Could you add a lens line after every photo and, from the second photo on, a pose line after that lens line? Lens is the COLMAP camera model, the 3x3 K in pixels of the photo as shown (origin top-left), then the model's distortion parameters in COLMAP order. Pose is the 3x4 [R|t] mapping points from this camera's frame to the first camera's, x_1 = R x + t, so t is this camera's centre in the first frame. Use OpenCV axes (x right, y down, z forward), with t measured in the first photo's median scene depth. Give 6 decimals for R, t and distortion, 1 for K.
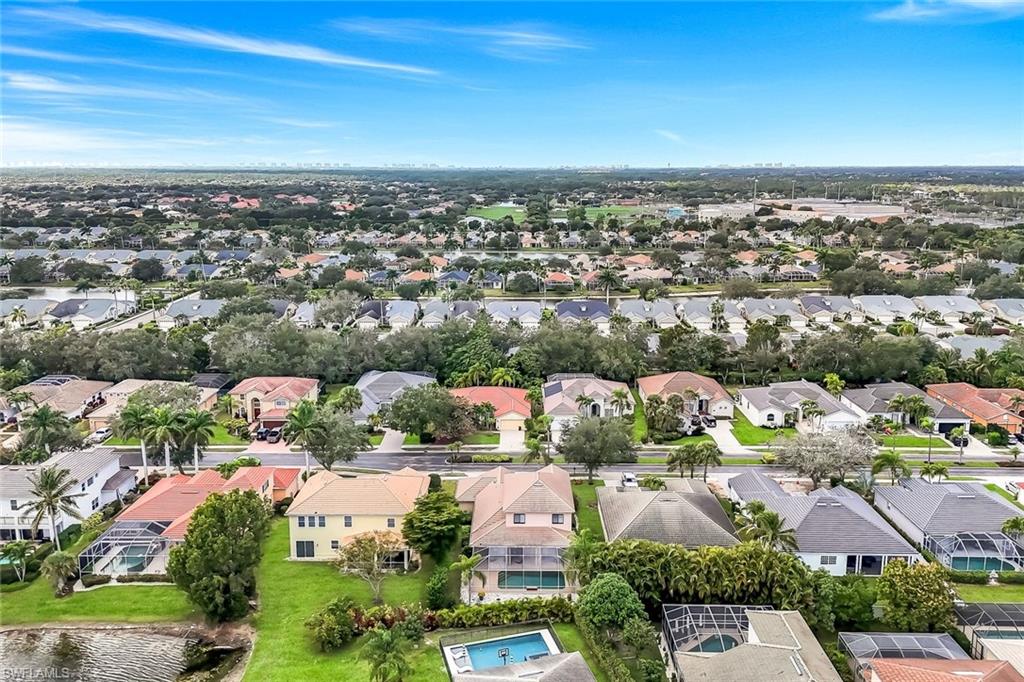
lens RADIAL K [[755.1, 0, 511.7], [0, 755.1, 360.6], [0, 0, 1]] dist [0.048354, -0.003158]
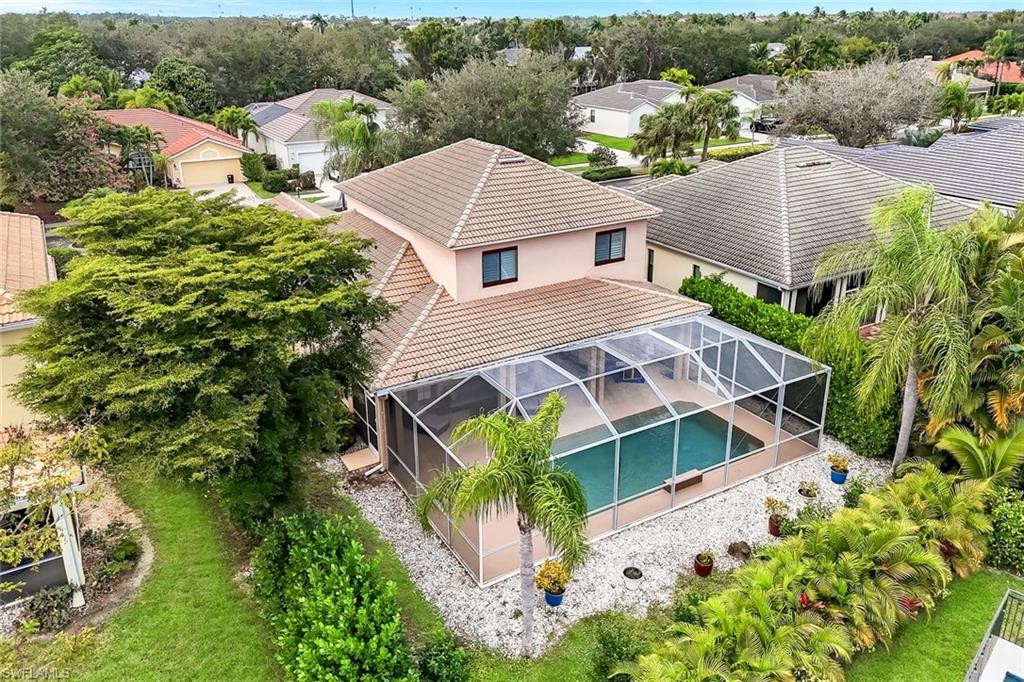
lens RADIAL K [[755.1, 0, 511.7], [0, 755.1, 360.6], [0, 0, 1]] dist [0.048354, -0.003158]
pose [[0.858537, -0.218541, 0.463848, -0.121575], [0.135357, 0.969130, 0.206072, 0.185770], [-0.494564, -0.114135, 0.861615, 0.754801]]
